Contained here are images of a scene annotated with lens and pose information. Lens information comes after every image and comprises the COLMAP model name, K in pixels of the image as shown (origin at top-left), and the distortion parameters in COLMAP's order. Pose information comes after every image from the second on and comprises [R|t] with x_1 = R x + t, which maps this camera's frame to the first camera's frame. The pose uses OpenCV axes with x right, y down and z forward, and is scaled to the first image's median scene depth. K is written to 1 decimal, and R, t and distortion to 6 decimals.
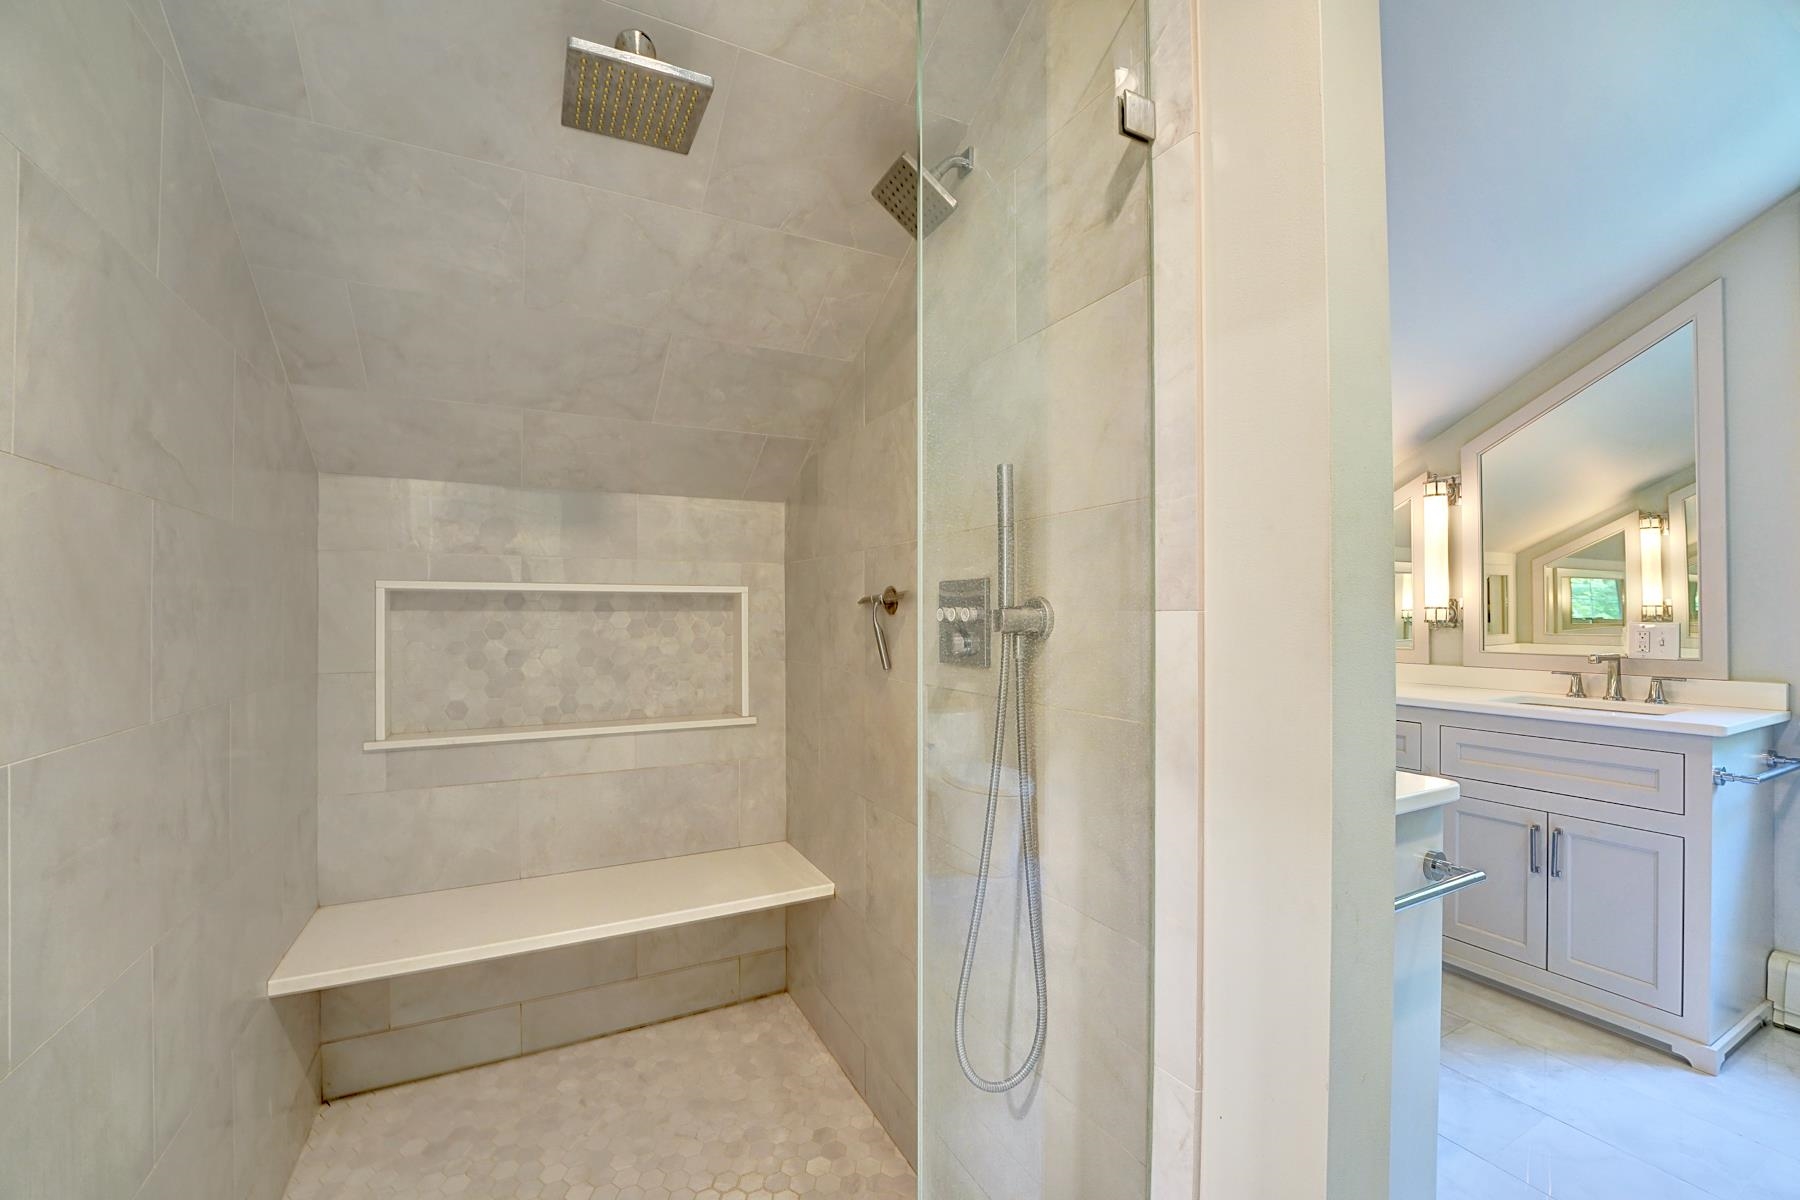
lens RADIAL K [[737.2, 0, 907.4], [0, 737.2, 608.6], [0, 0, 1]] dist [-0.003591, -0.000571]
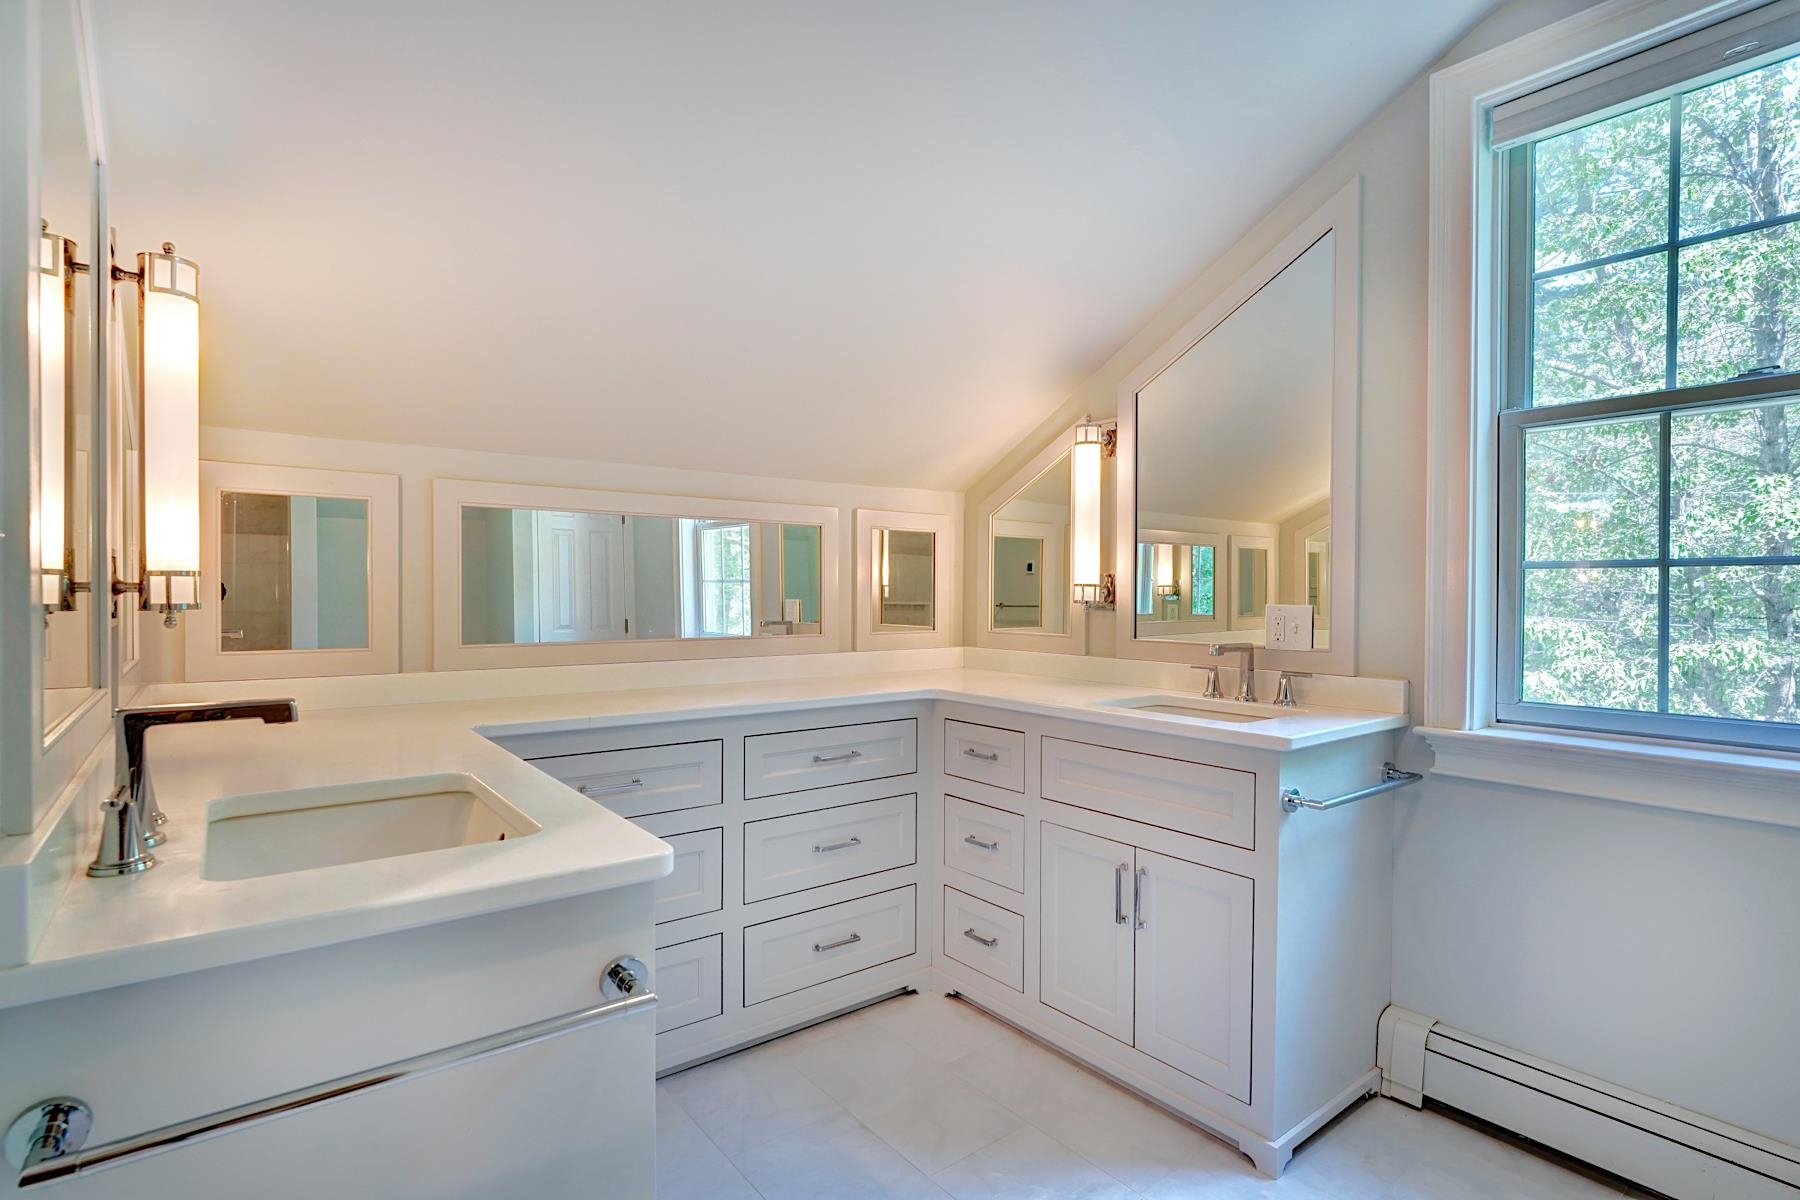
lens RADIAL K [[861.8, 0, 898.1], [0, 861.8, 608.3], [0, 0, 1]] dist [-0.002584, -0.000005]
pose [[0.986639, 0.003605, 0.162882, 0.460595], [-0.007885, 0.999640, 0.025639, 0.001940], [-0.162731, -0.026580, 0.986312, 0.140506]]
